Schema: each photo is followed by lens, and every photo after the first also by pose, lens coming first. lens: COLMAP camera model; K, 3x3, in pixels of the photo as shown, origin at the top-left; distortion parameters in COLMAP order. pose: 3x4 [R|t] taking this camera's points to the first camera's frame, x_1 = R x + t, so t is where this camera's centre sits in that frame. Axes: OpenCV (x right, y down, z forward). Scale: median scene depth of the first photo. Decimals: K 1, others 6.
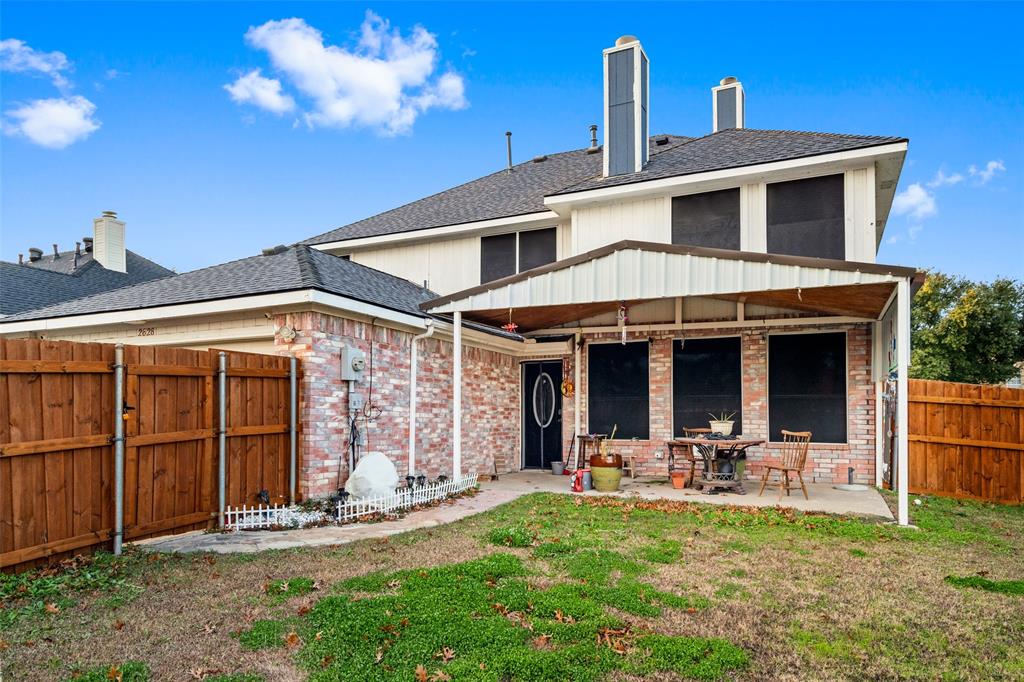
lens RADIAL K [[643.6, 0, 523.4], [0, 643.6, 408.9], [0, 0, 1]] dist [0.003484, 0.000321]
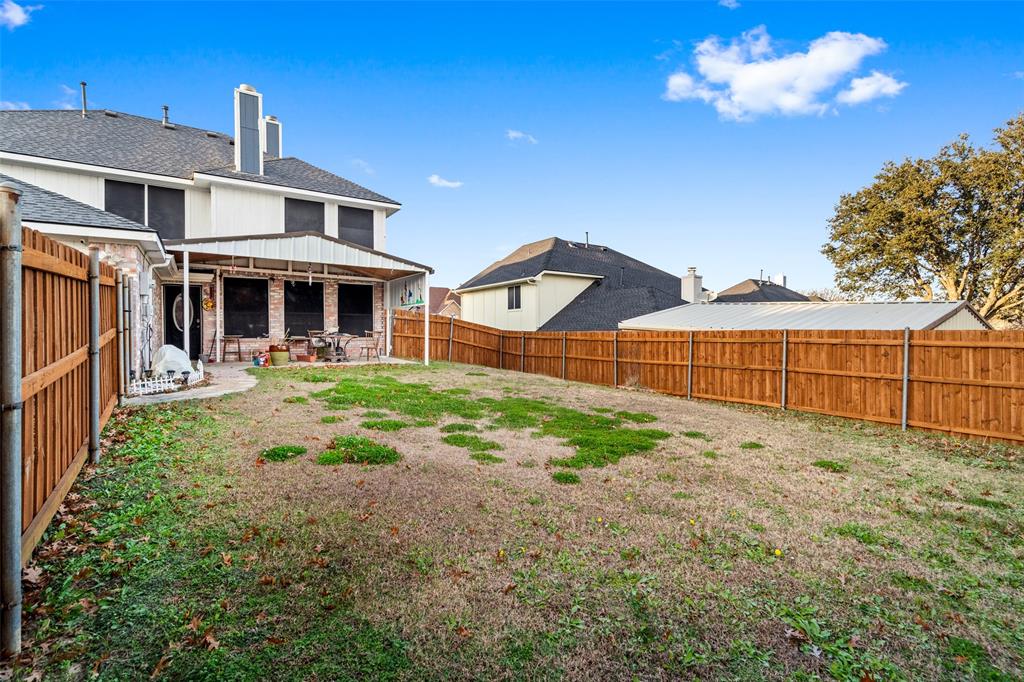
lens RADIAL K [[464.5, 0, 505.5], [0, 464.5, 337.7], [0, 0, 1]] dist [-0.001276, 0.000288]
pose [[0.517099, -0.014352, 0.855805, -0.556051], [-0.008679, 0.999720, 0.022010, 0.015129], [-0.855882, -0.018809, 0.516829, -0.159753]]
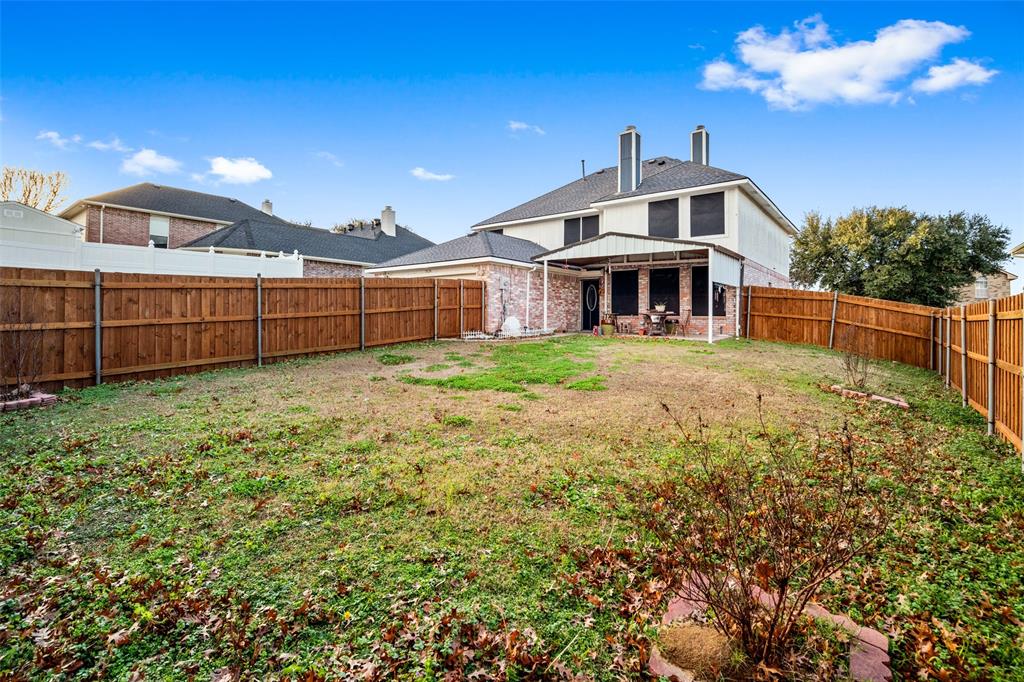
lens RADIAL K [[464.5, 0, 520.7], [0, 464.5, 310.3], [0, 0, 1]] dist [-0.001276, 0.000288]
pose [[0.974037, 0.001978, -0.226381, 0.174930], [-0.001732, 0.999998, 0.001286, 0.030343], [0.226383, -0.000861, 0.974038, -0.630018]]
